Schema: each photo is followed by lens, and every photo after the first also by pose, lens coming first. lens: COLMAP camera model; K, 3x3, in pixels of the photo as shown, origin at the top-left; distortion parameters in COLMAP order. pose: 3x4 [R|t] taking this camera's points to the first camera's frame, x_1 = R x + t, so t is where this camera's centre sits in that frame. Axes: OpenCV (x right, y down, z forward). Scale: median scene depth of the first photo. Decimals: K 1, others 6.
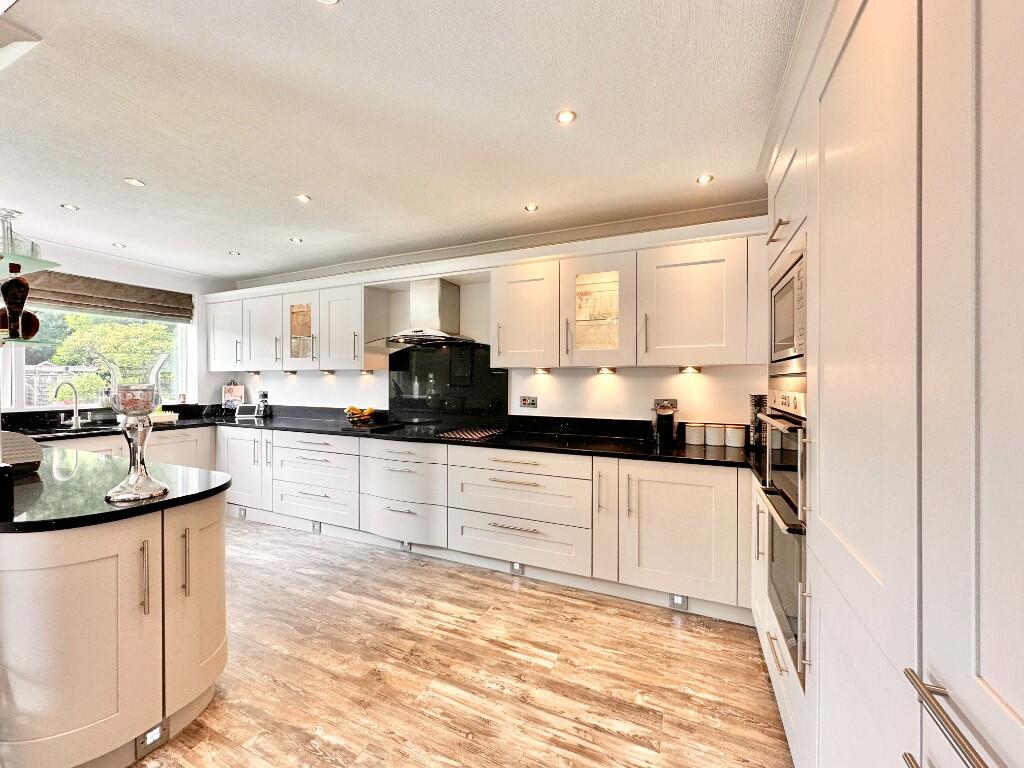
lens RADIAL K [[409.5, 0, 512.0], [0, 409.5, 384.0], [0, 0, 1]] dist [0.000172, 0.000054]
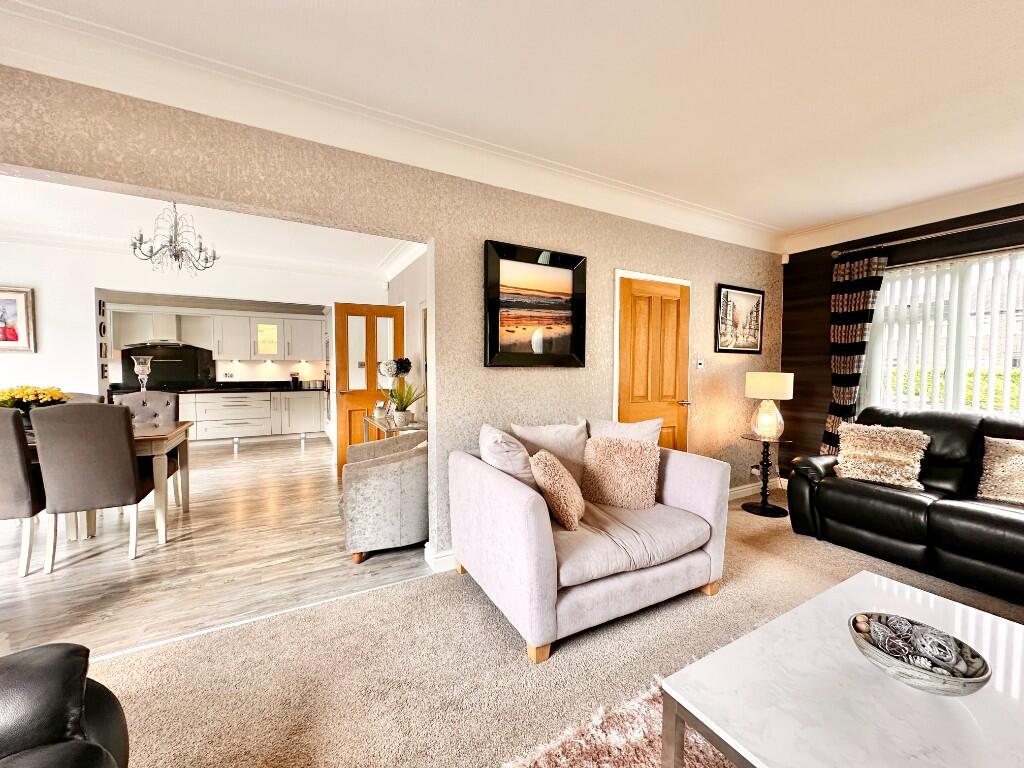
lens RADIAL K [[409.5, 0, 512.0], [0, 409.5, 384.0], [0, 0, 1]] dist [0.000172, 0.000054]
pose [[0.598043, -0.031219, 0.800855, -1.074552], [0.008255, 0.999428, 0.032795, 0.041174], [-0.801421, -0.013002, 0.597959, -2.038351]]
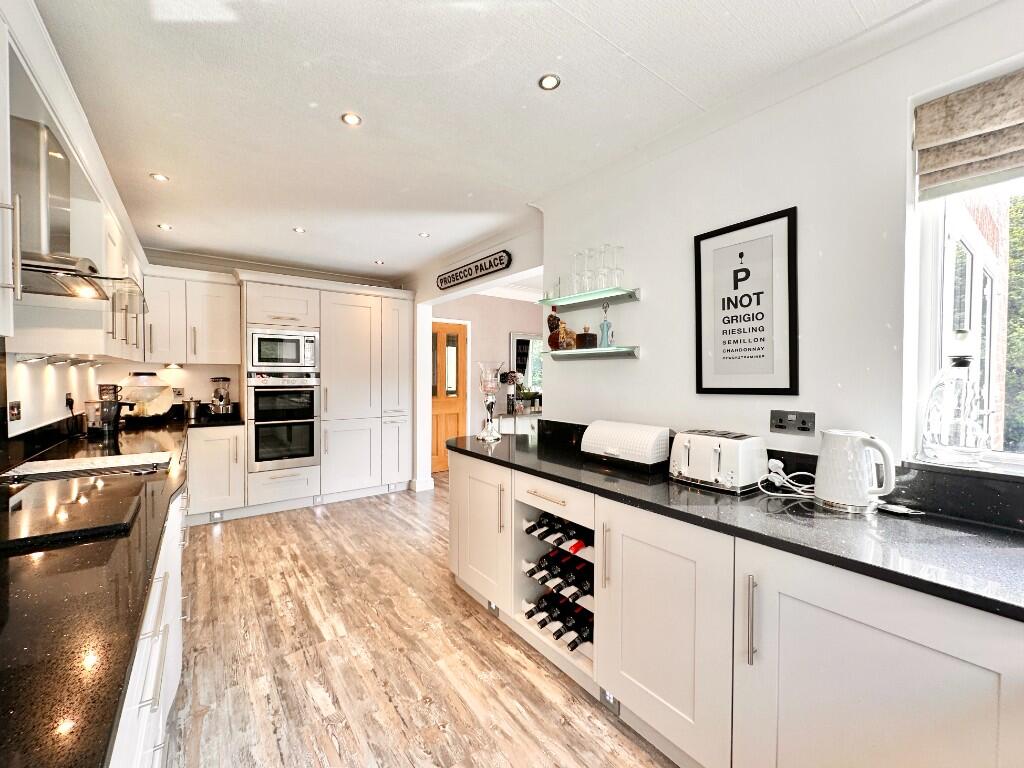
lens RADIAL K [[409.5, 0, 512.0], [0, 409.5, 384.0], [0, 0, 1]] dist [0.000172, 0.000054]
pose [[-0.876550, -0.017128, 0.481006, -1.131182], [-0.002964, 0.999540, 0.030191, -0.017904], [-0.481301, 0.025038, -0.876197, 1.536329]]
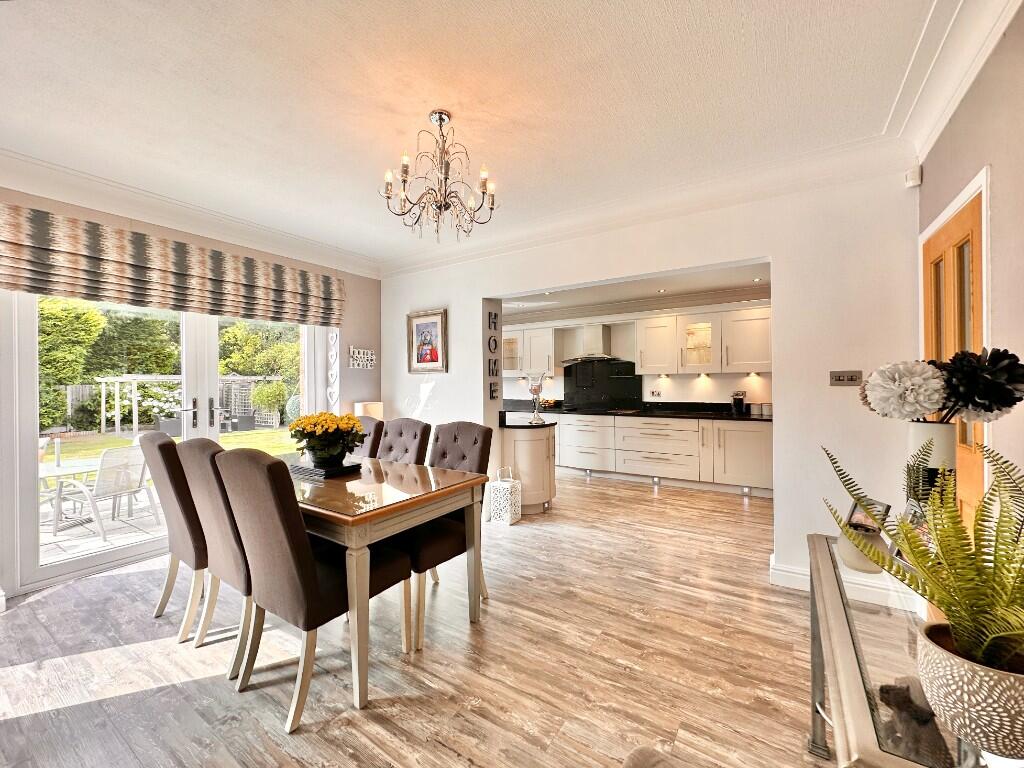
lens RADIAL K [[421.8, 0, 511.5], [0, 421.8, 384.6], [0, 0, 1]] dist [0.000432, 0.000026]
pose [[0.987664, -0.010507, -0.156234, -0.373878], [0.009141, 0.999913, -0.009459, 0.021096], [0.156320, 0.007914, 0.987675, -1.145619]]
